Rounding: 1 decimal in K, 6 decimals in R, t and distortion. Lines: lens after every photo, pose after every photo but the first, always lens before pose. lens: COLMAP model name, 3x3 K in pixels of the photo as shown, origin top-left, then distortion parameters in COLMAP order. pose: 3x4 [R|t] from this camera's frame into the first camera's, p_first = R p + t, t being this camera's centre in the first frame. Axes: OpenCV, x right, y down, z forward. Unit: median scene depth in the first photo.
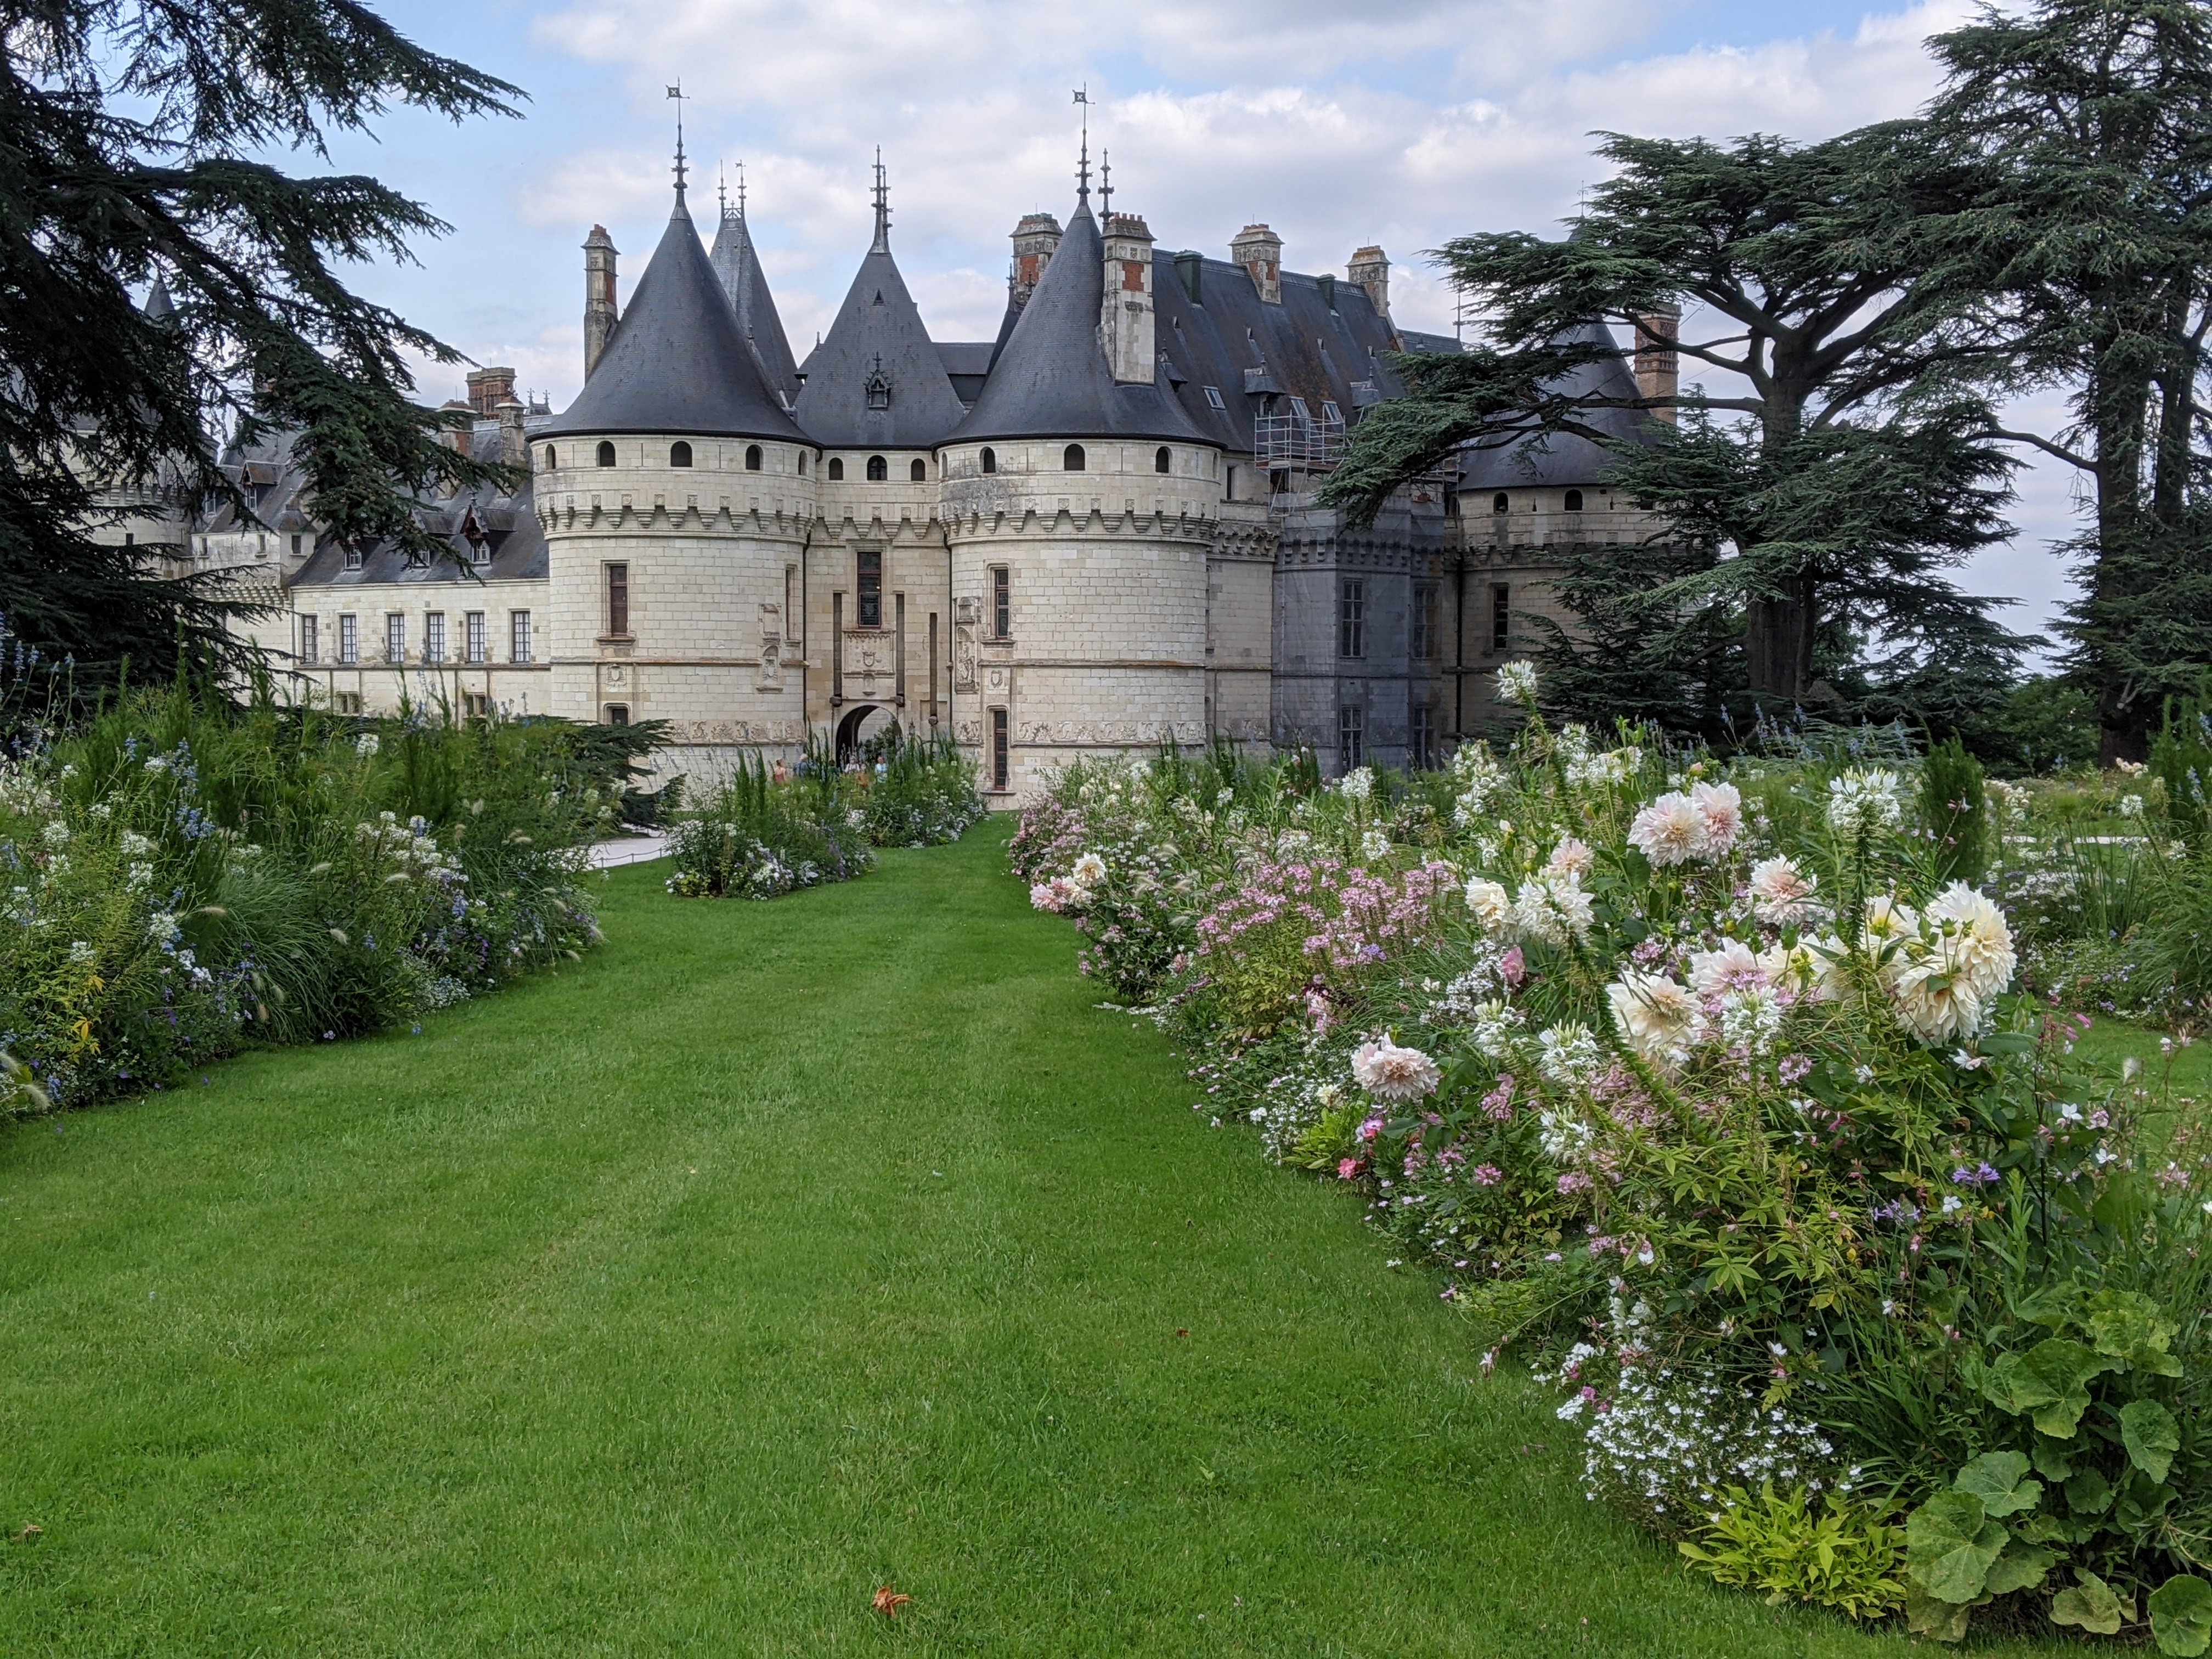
lens RADIAL K [[2897.8, 0, 1108.8], [0, 2897.8, 874.5], [0, 0, 1]] dist [0.079004, 0.000000]
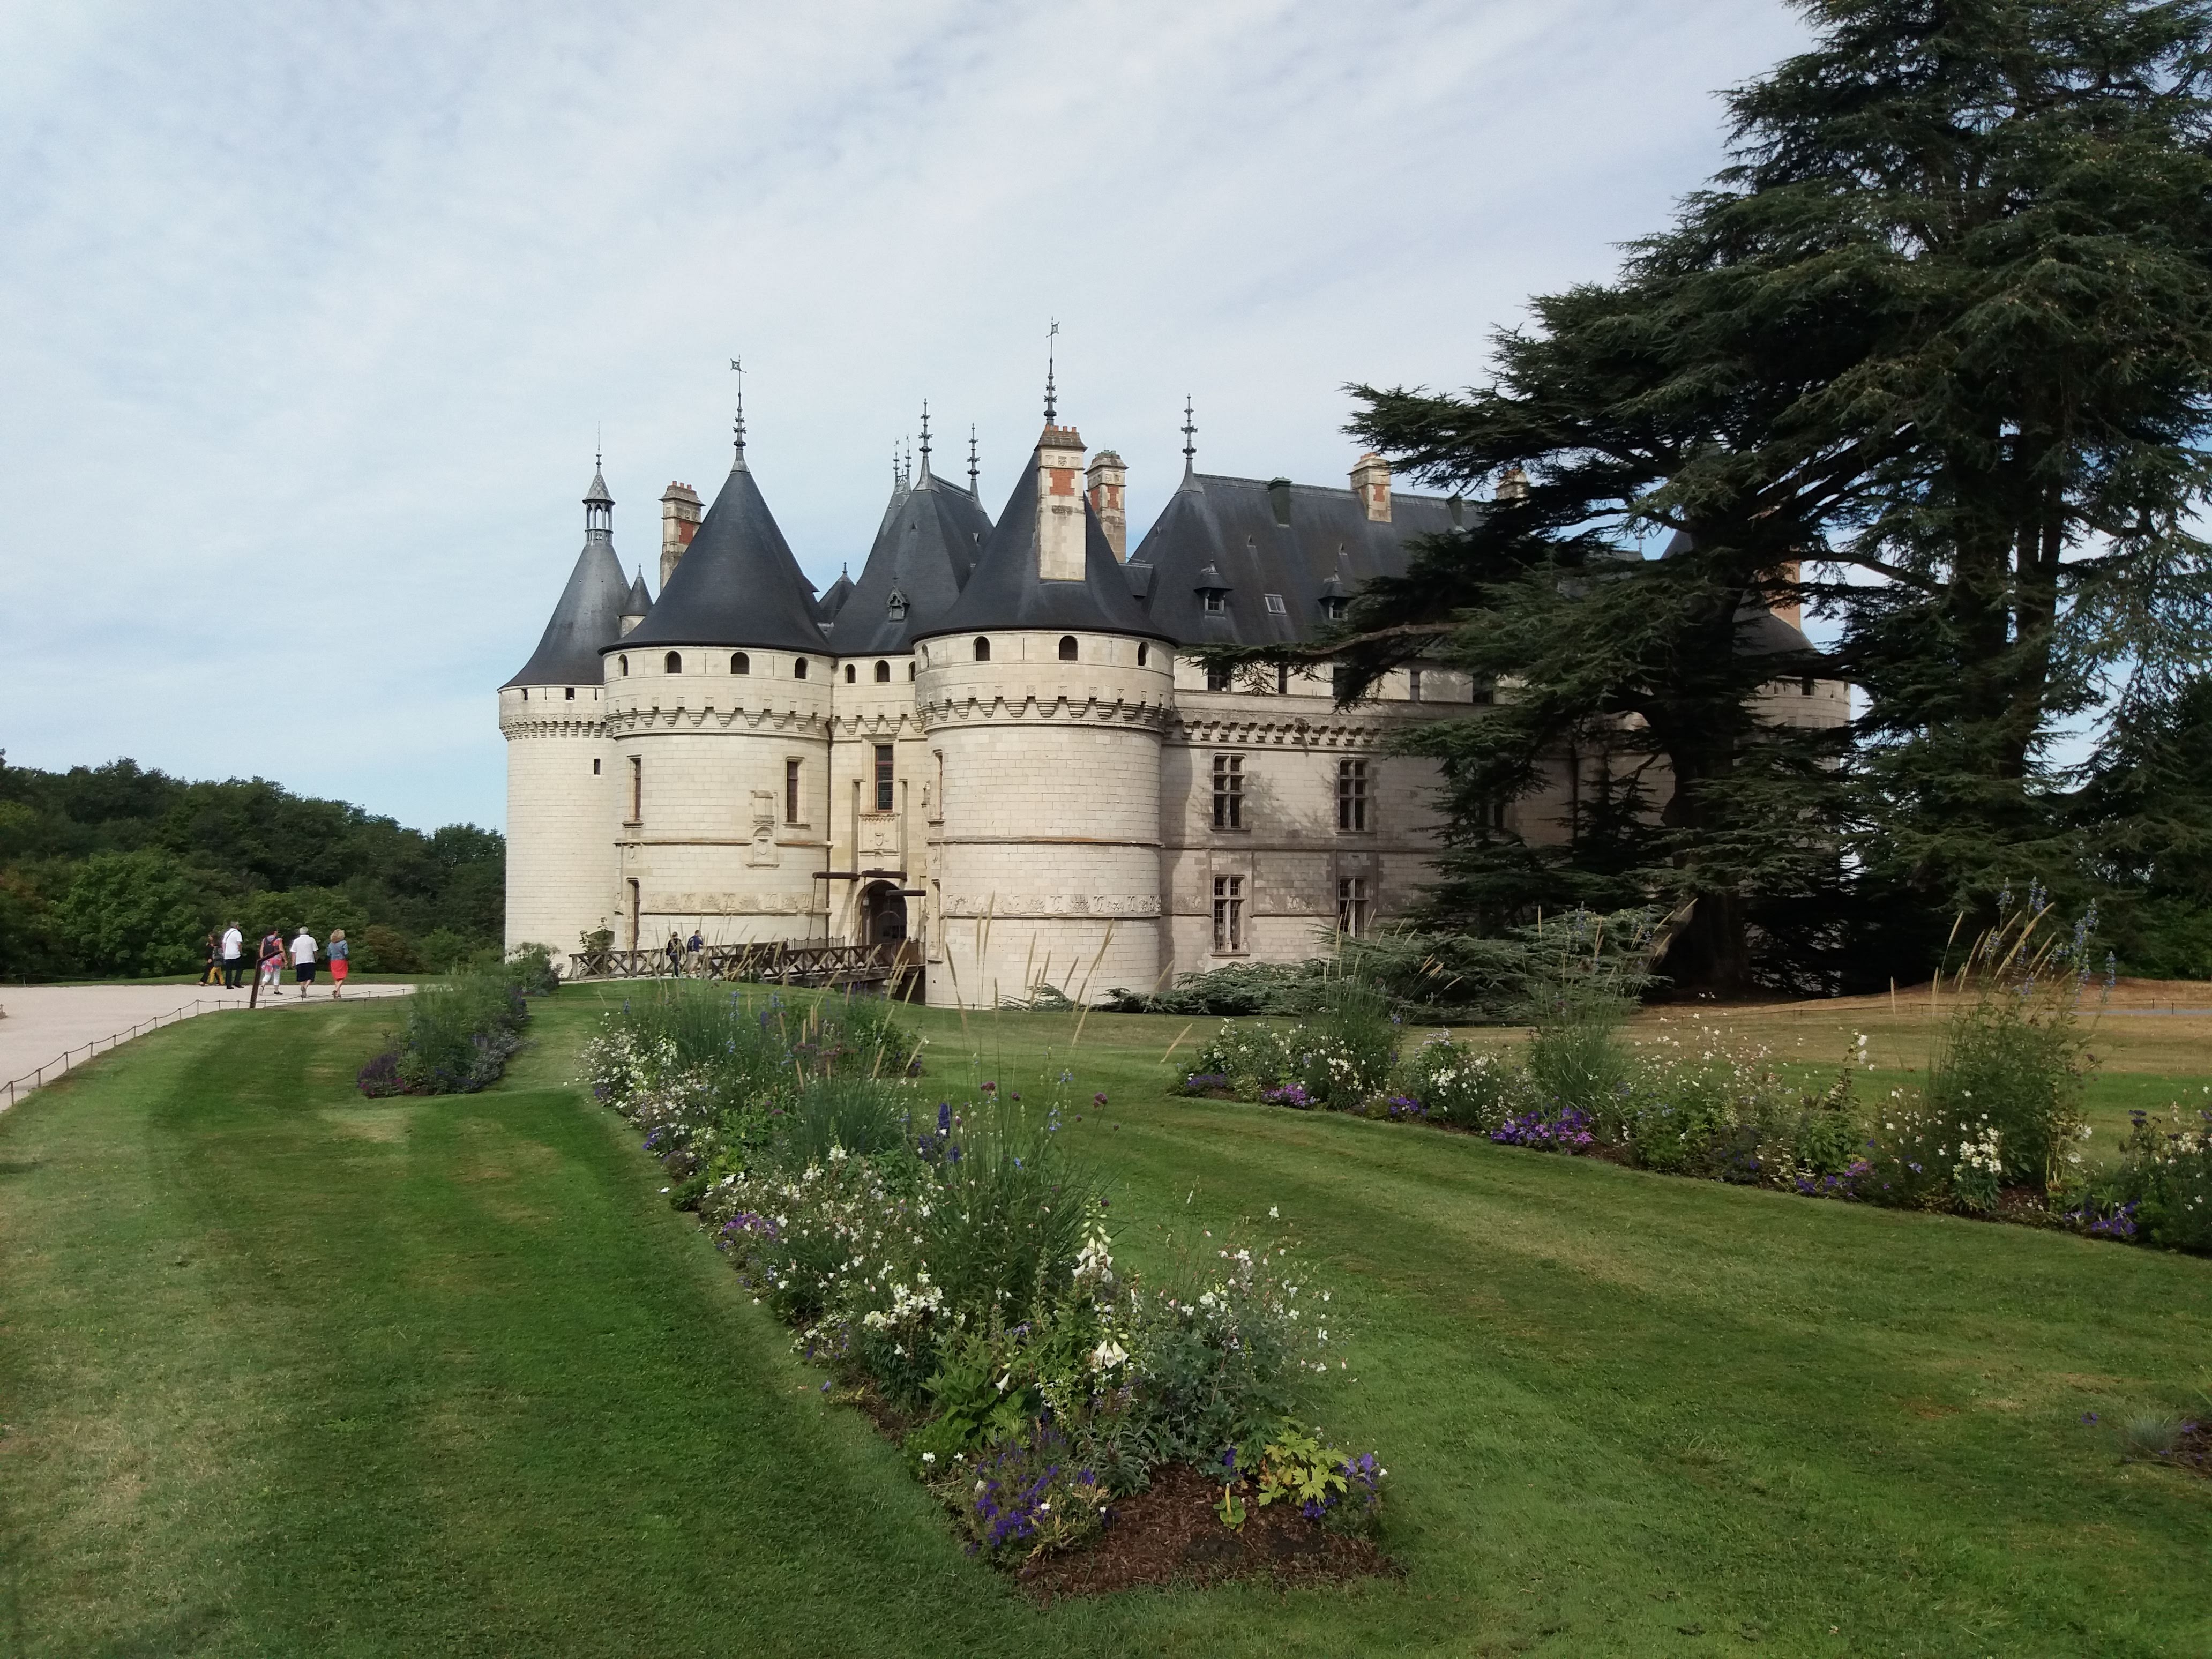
lens RADIAL K [[1842.8, 0, 1089.2], [0, 1842.8, 831.4], [0, 0, 1]] dist [0.095988, -0.013030]
pose [[0.910212, -0.009556, -0.414033, 0.293289], [-0.029439, 0.995712, -0.087700, -0.017031], [0.413096, 0.092014, 0.906027, 0.388359]]
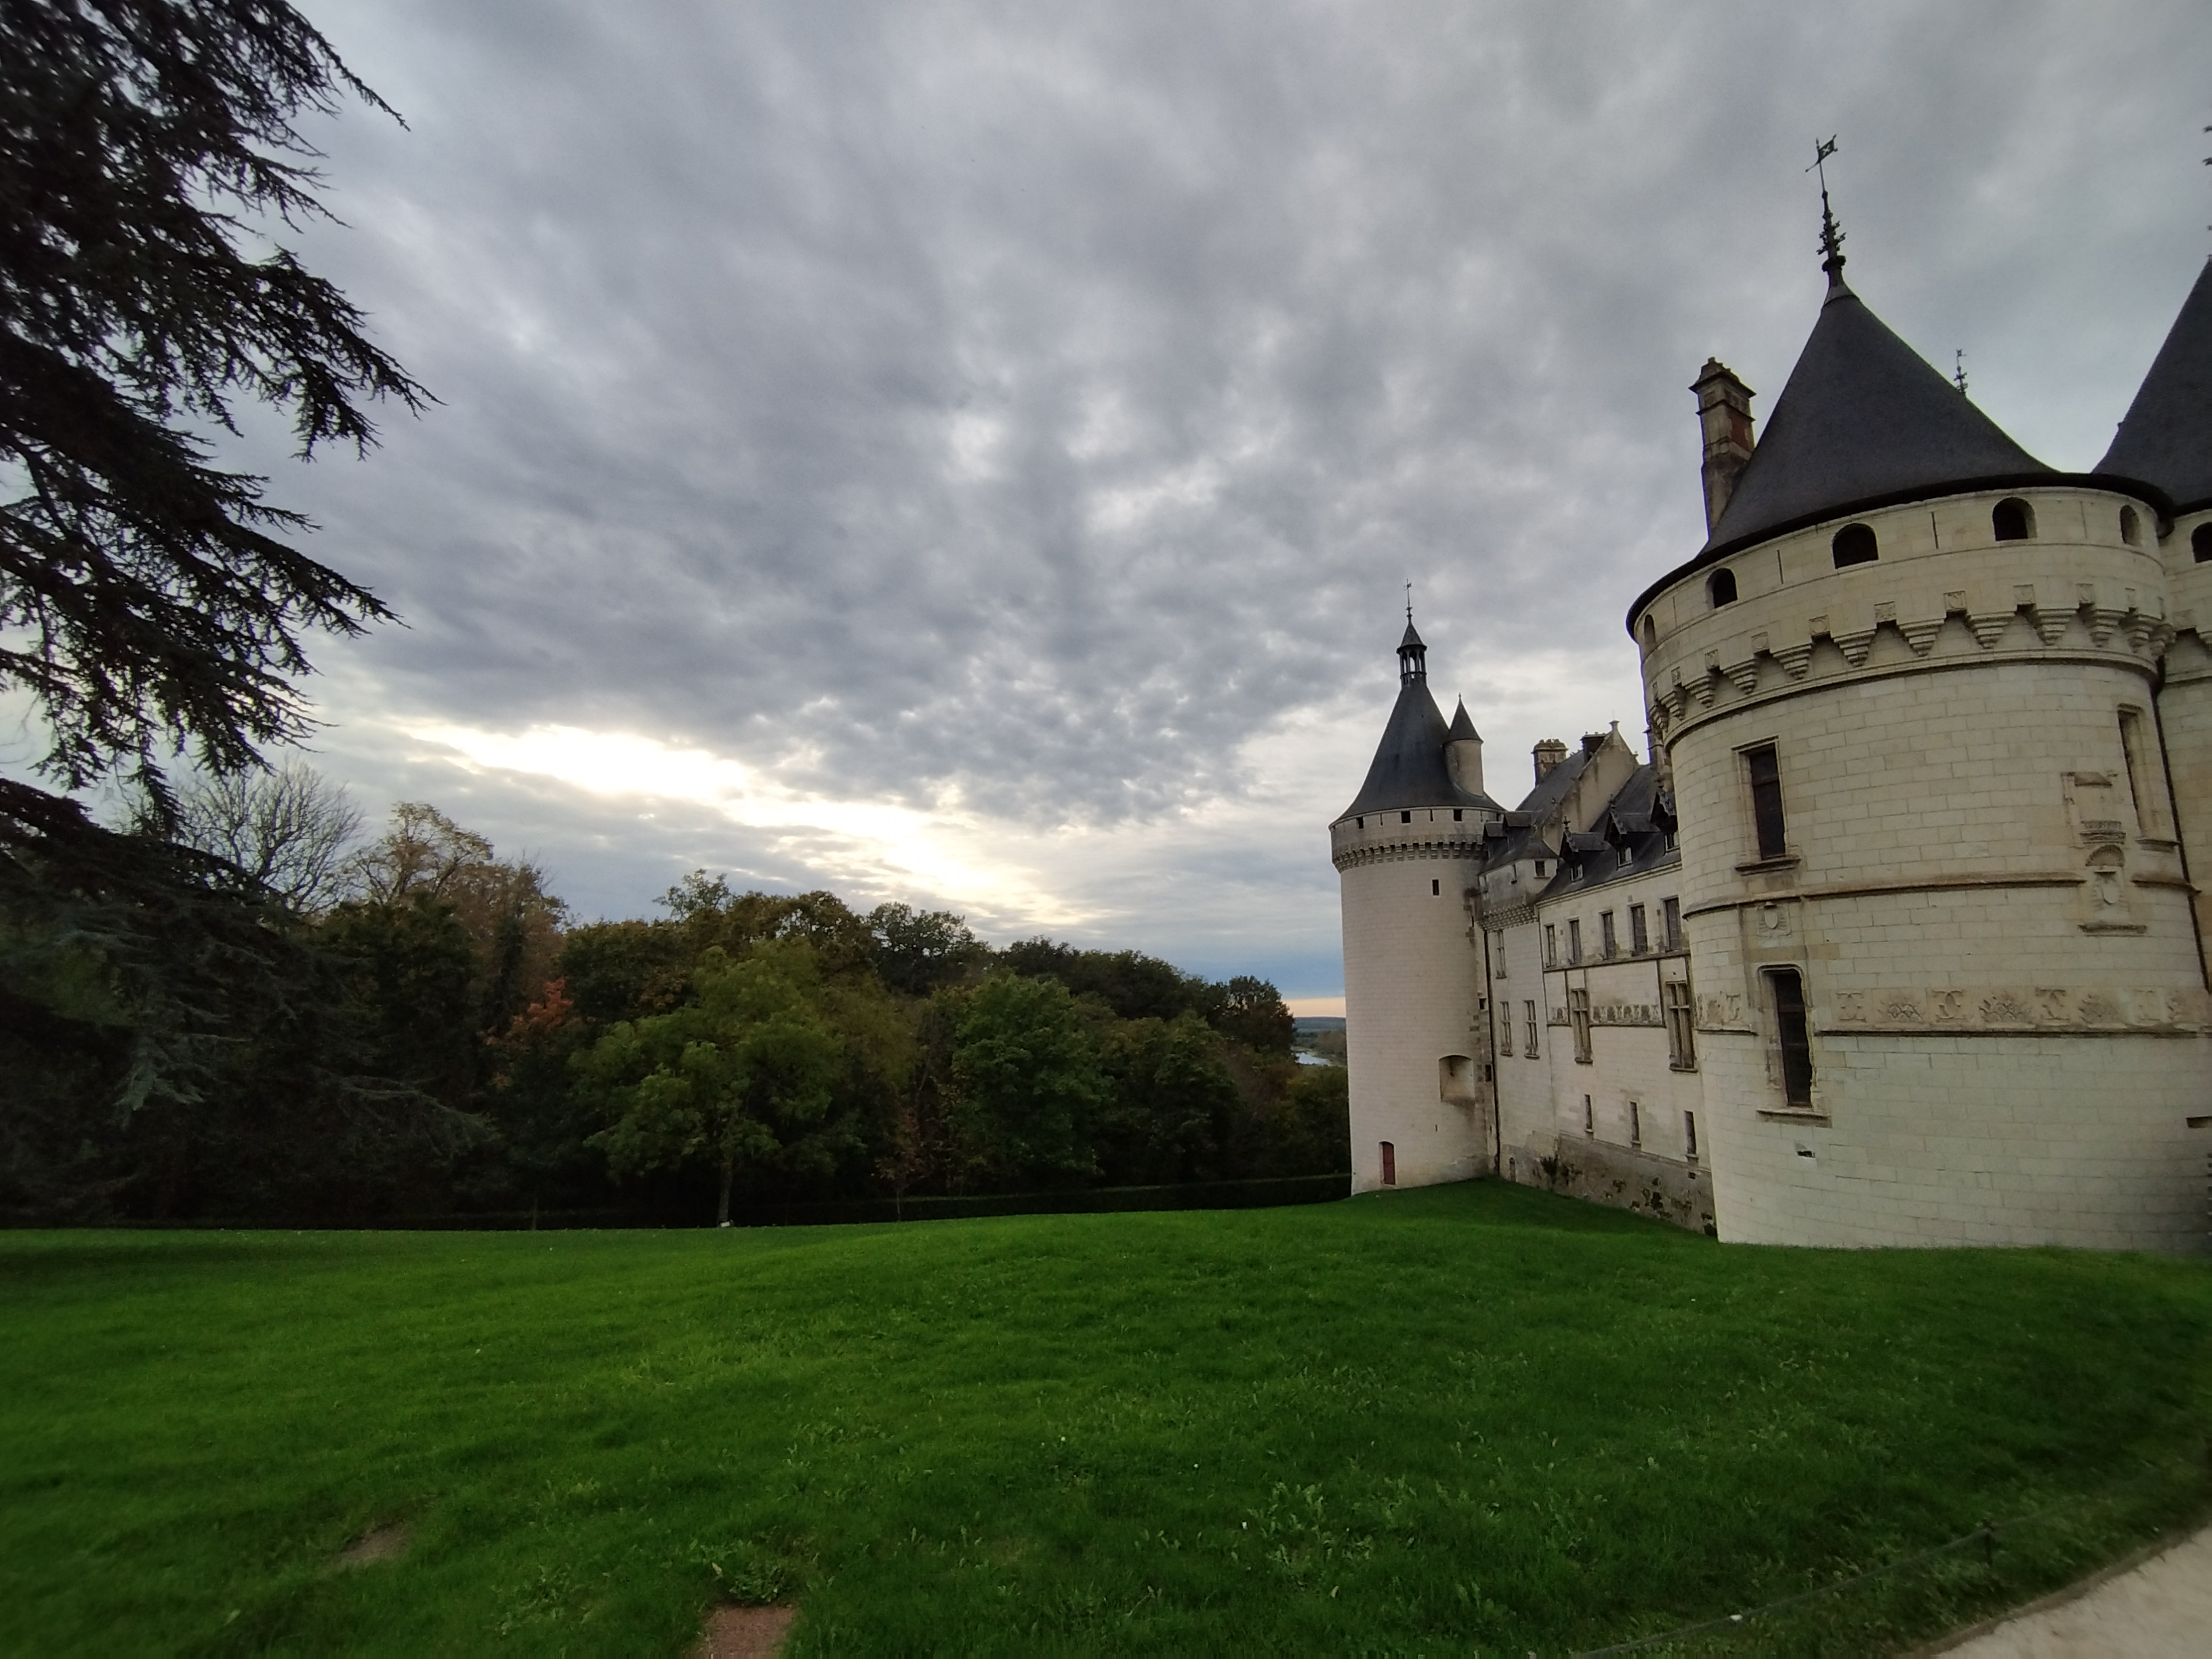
lens RADIAL K [[1020.3, 0, 1108.5], [0, 1020.3, 844.4], [0, 0, 1]] dist [-0.002260, 0.000684]
pose [[0.649883, -0.133373, -0.748241, -0.092955], [-0.045768, 0.975828, -0.213692, -0.029707], [0.758655, 0.173121, 0.628070, 0.724871]]
